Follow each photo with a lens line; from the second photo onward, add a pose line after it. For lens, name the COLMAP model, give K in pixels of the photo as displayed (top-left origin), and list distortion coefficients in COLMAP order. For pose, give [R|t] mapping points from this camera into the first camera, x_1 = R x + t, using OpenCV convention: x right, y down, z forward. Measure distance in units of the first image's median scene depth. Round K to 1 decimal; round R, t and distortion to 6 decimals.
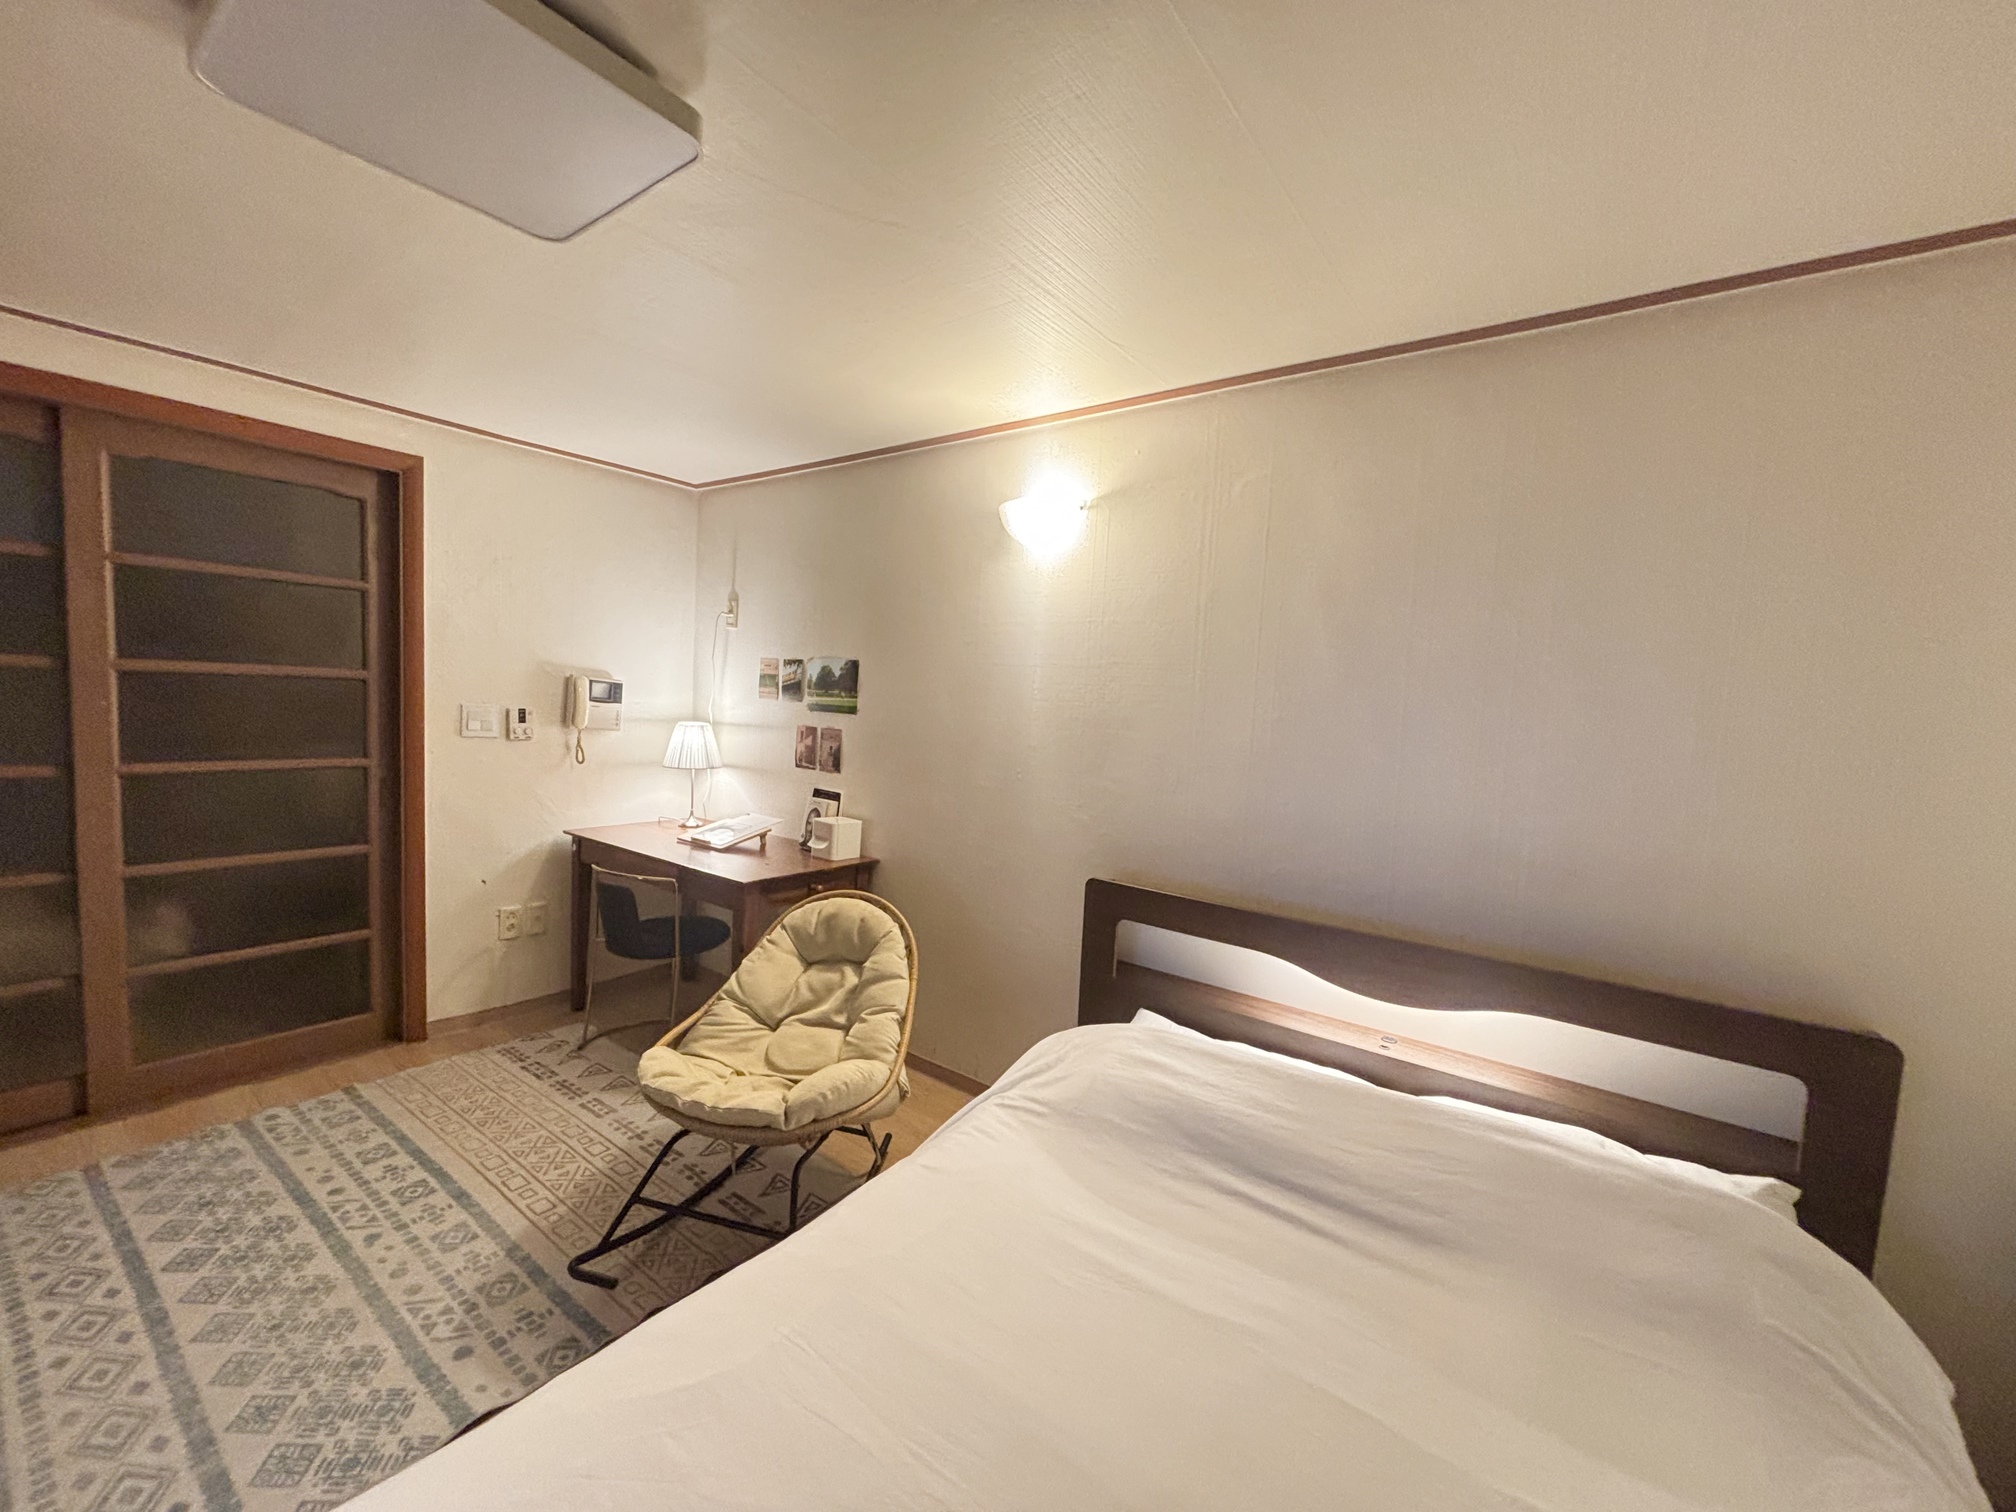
lens RADIAL K [[804.0, 0, 1008.7], [0, 804.0, 761.0], [0, 0, 1]] dist [-0.000968, -0.000172]
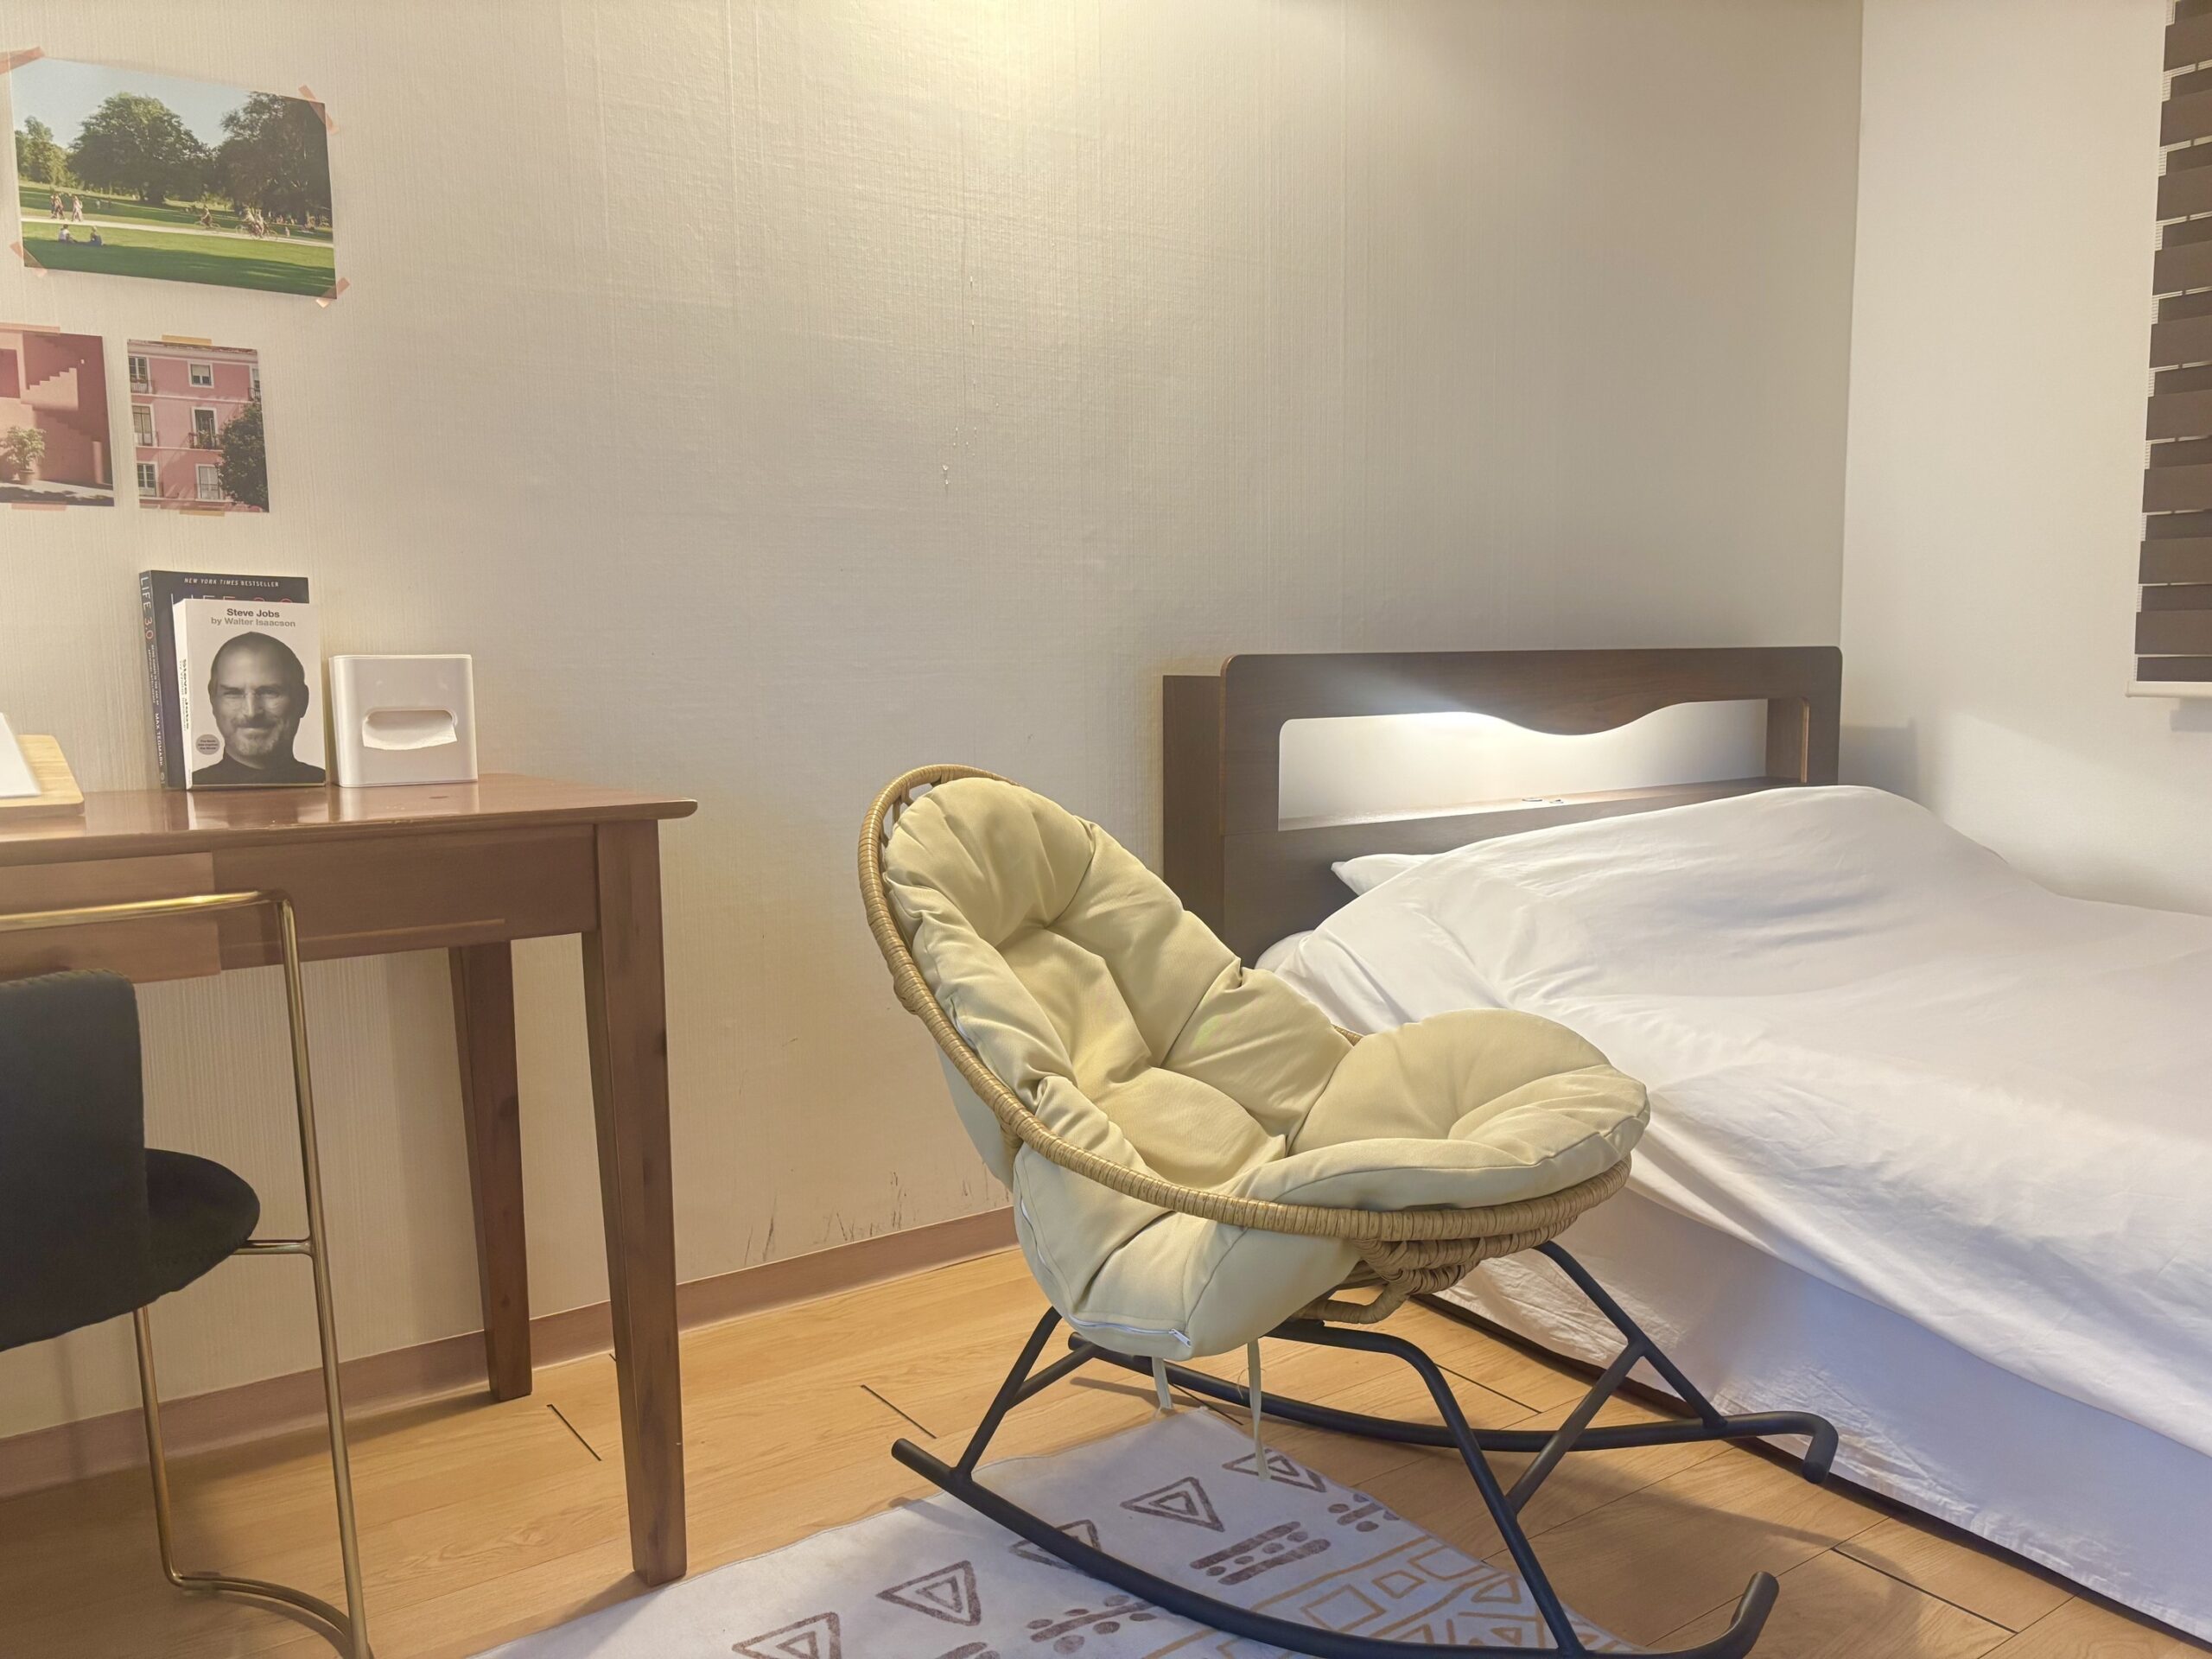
lens RADIAL K [[1680.7, 0, 1087.7], [0, 1680.7, 834.3], [0, 0, 1]] dist [0.044140, -0.039496]
pose [[0.315544, -0.157269, 0.935788, -0.930359], [0.104204, 0.985949, 0.130562, 0.107269], [-0.943172, 0.056315, 0.327498, 0.723629]]
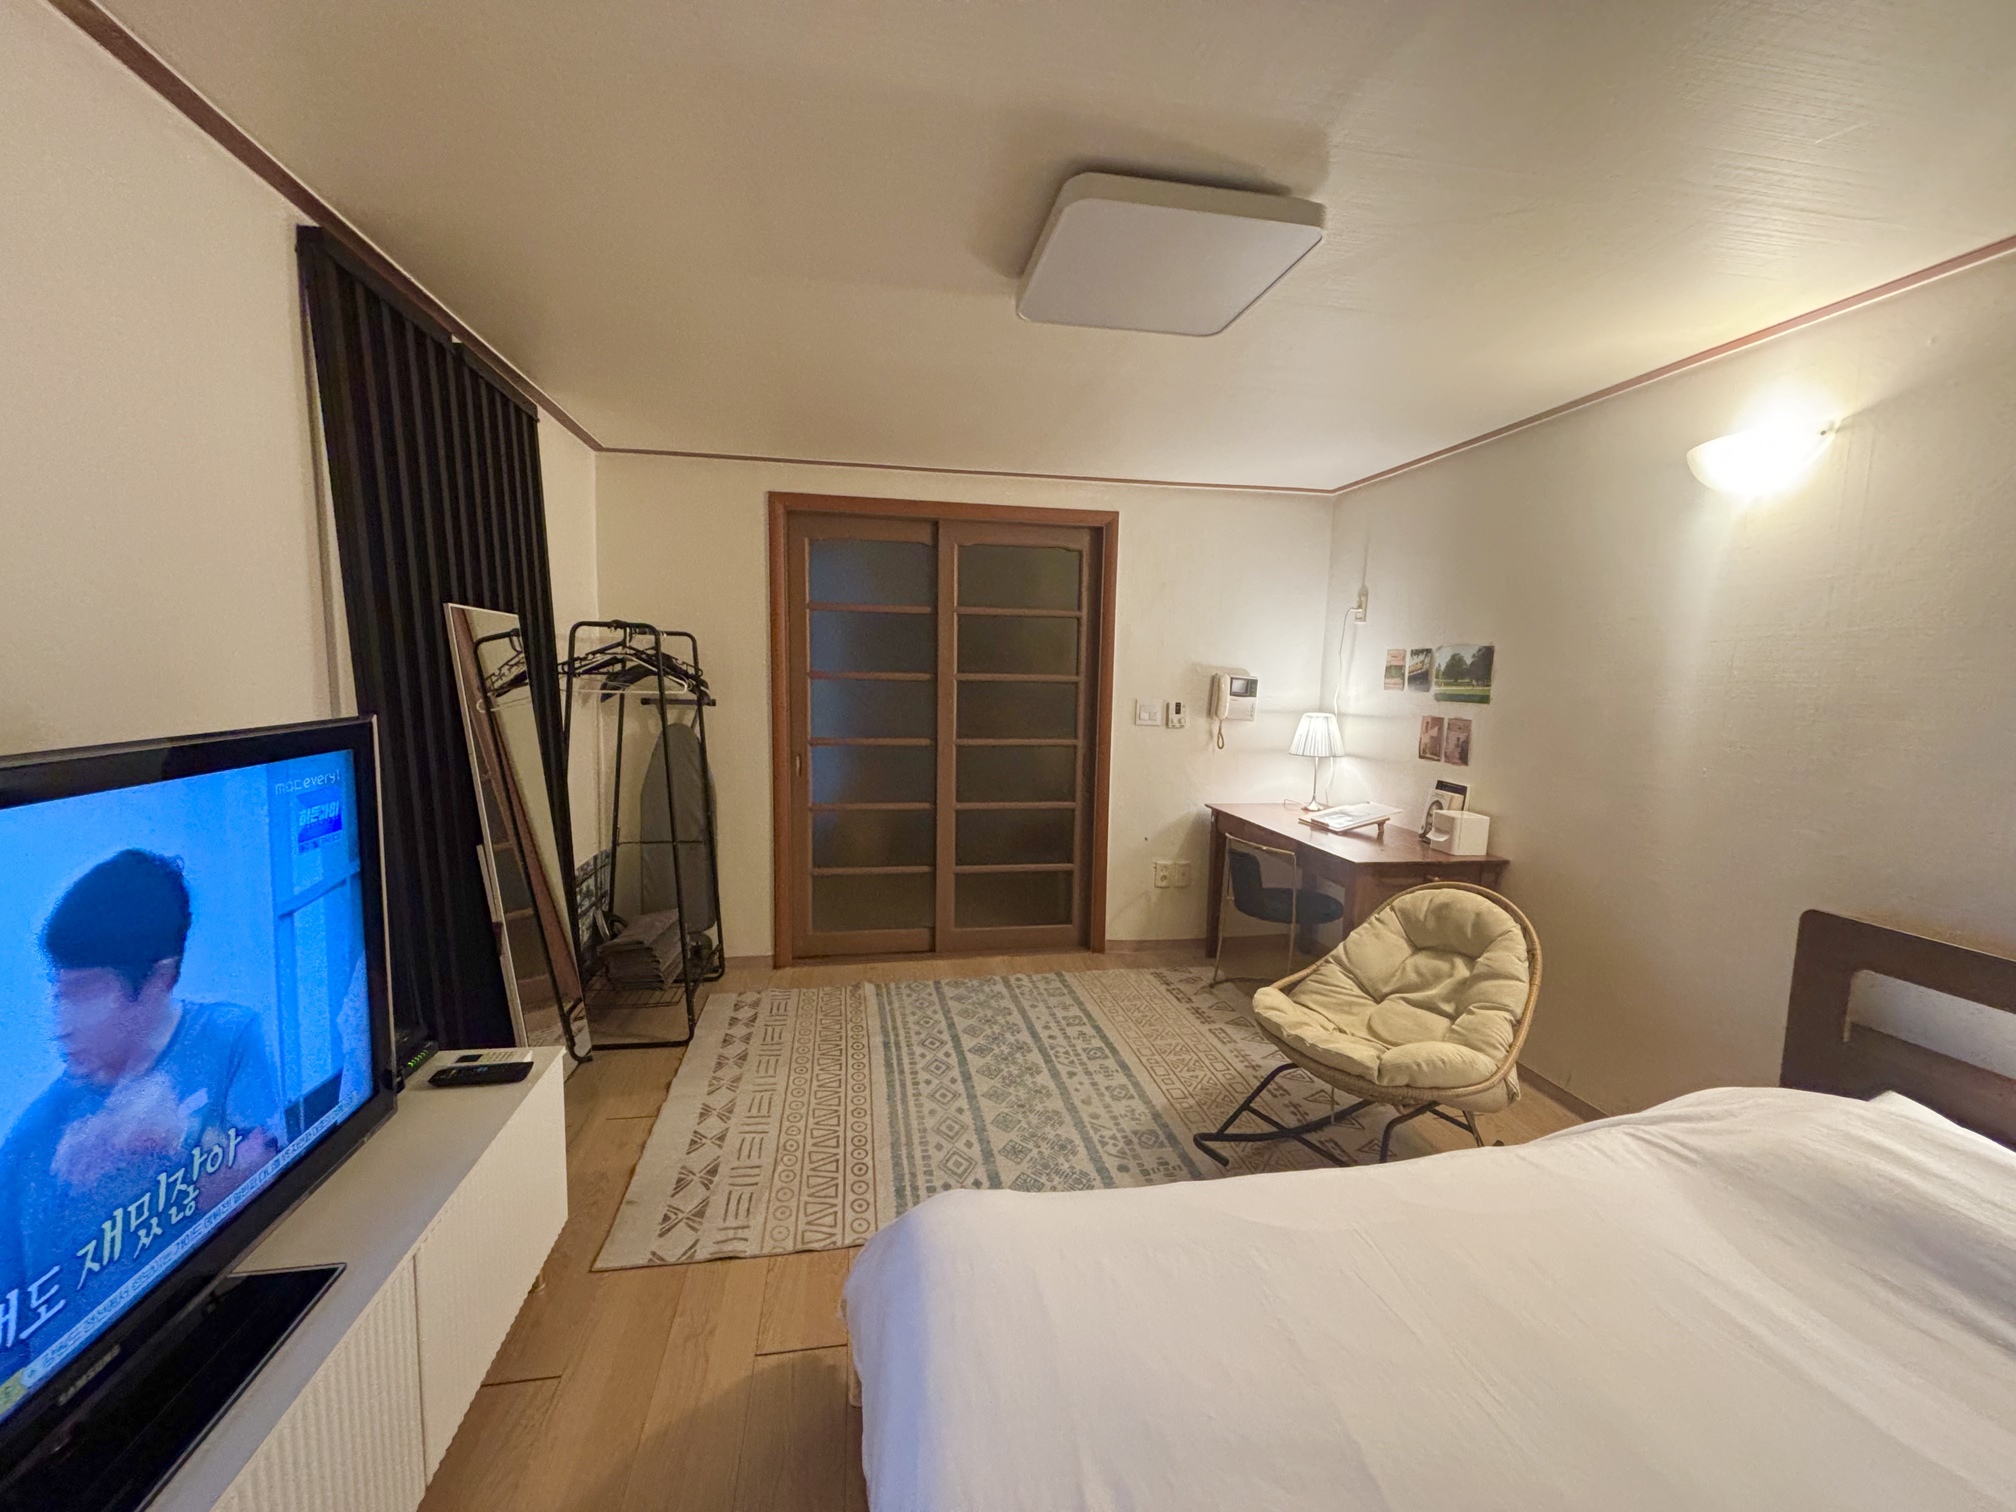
lens RADIAL K [[809.4, 0, 1003.9], [0, 809.4, 755.1], [0, 0, 1]] dist [0.001097, -0.000206]
pose [[0.729139, 0.036372, -0.683399, 0.061748], [-0.038689, 0.999180, 0.011899, 0.016587], [0.683271, 0.017764, 0.729948, -0.109299]]
